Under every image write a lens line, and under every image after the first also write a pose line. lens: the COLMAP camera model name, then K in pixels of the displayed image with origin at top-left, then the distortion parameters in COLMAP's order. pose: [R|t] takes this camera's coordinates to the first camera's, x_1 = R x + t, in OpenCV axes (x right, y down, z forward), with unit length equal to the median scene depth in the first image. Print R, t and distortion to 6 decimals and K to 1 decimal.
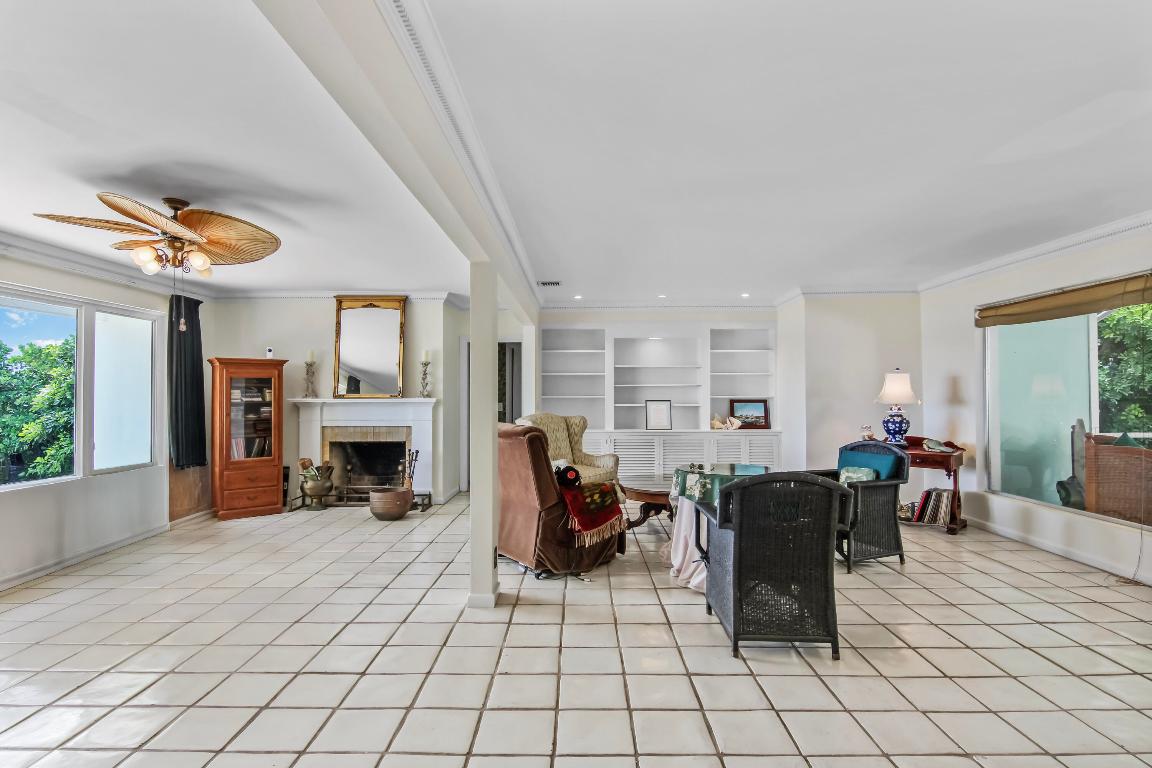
lens RADIAL K [[593.3, 0, 580.5], [0, 593.3, 383.8], [0, 0, 1]] dist [0.001429, -0.002333]
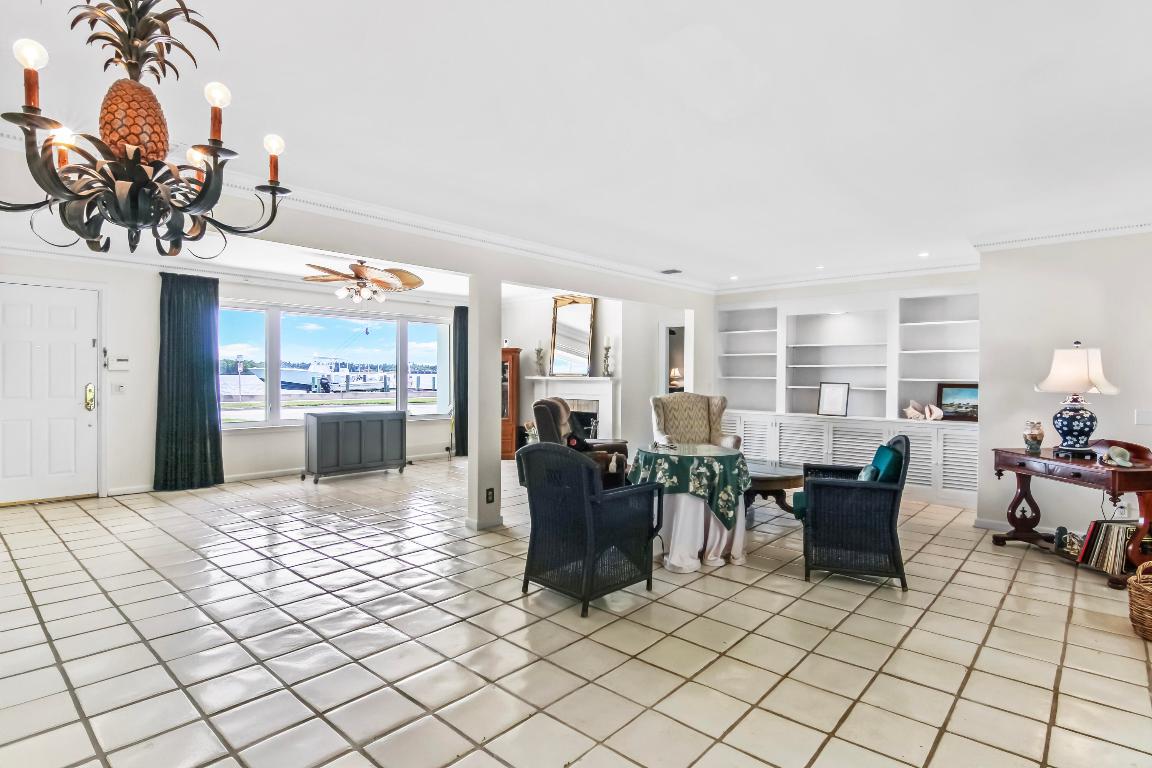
lens RADIAL K [[593.3, 0, 583.0], [0, 593.3, 381.7], [0, 0, 1]] dist [0.001429, -0.002333]
pose [[0.742476, 0.015915, -0.669683, 0.455319], [0.005295, 0.999547, 0.029625, -0.002286], [0.669851, -0.025542, 0.742056, 0.075578]]
